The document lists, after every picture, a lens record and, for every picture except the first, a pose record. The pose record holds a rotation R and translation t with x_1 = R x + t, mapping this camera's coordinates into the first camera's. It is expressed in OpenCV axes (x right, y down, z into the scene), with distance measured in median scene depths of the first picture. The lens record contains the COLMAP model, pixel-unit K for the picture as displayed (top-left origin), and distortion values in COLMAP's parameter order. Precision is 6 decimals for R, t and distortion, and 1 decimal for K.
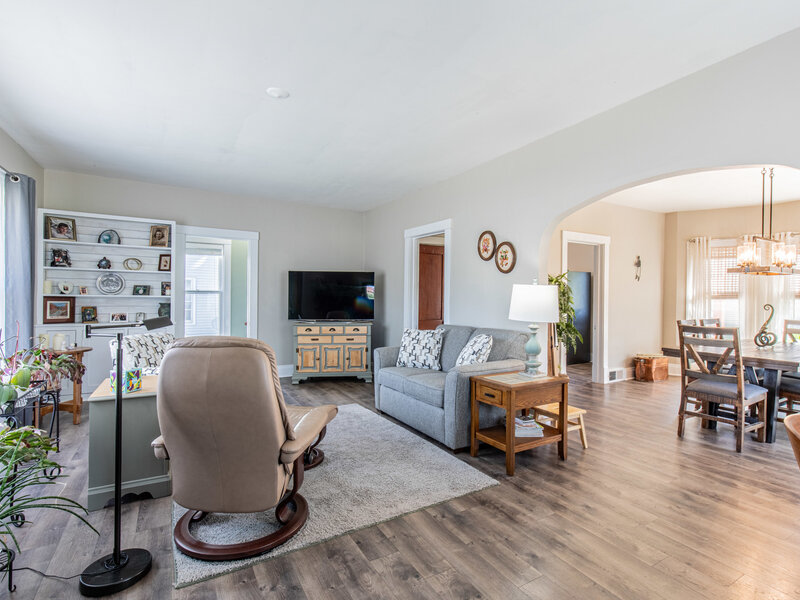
lens RADIAL K [[402.4, 0, 408.5], [0, 402.4, 300.6], [0, 0, 1]] dist [-0.000731, -0.000508]
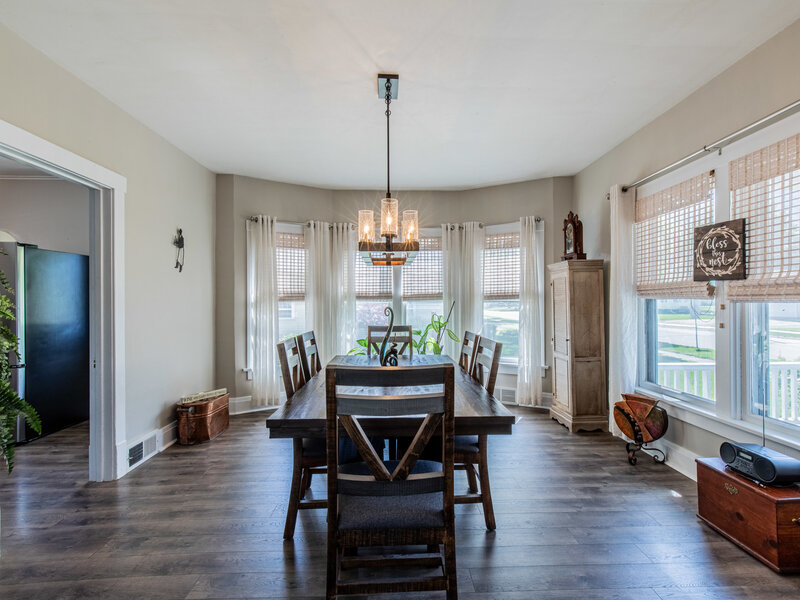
lens RADIAL K [[402.4, 0, 408.5], [0, 402.4, 300.6], [0, 0, 1]] dist [-0.000731, -0.000508]
pose [[0.478225, -0.006883, 0.878210, 0.226405], [0.018206, 0.999832, -0.002077, 0.000207], [-0.878049, 0.016982, 0.478270, 0.450322]]
